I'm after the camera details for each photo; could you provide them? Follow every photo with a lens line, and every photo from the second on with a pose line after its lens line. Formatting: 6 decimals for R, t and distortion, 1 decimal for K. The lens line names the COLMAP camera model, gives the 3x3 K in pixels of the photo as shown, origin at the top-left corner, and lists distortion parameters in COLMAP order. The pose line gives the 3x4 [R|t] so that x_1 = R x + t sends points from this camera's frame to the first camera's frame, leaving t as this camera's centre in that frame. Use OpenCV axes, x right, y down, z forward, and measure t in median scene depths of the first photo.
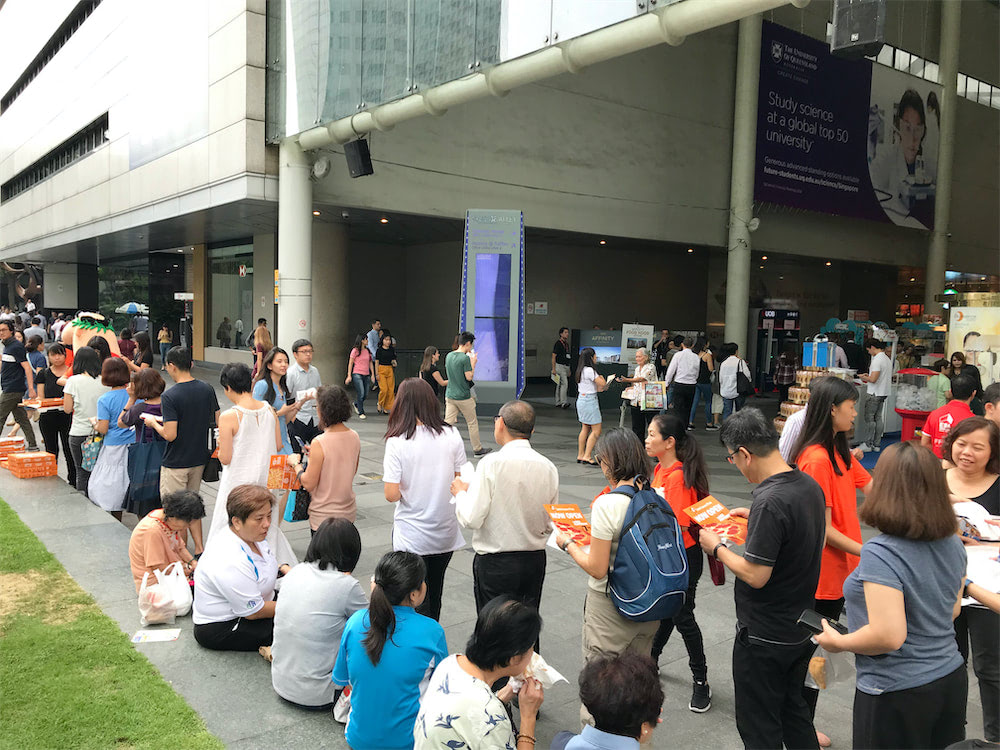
lens RADIAL K [[815.6, 0, 500.0], [0, 815.6, 375.0], [0, 0, 1]] dist [0.003673, 0.003730]
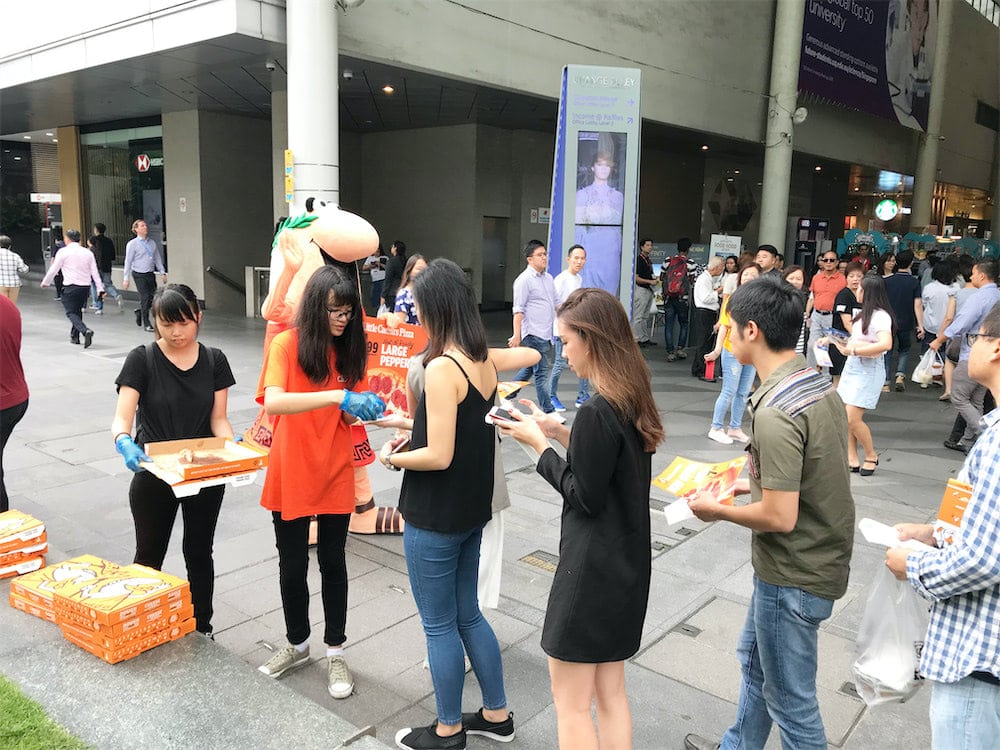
lens RADIAL K [[815.6, 0, 500.0], [0, 815.6, 375.0], [0, 0, 1]] dist [0.003673, 0.003730]
pose [[0.980245, -0.033346, 0.194958, -0.154599], [0.012621, 0.994222, 0.106599, -0.011241], [-0.197386, -0.102033, 0.975002, 0.200373]]
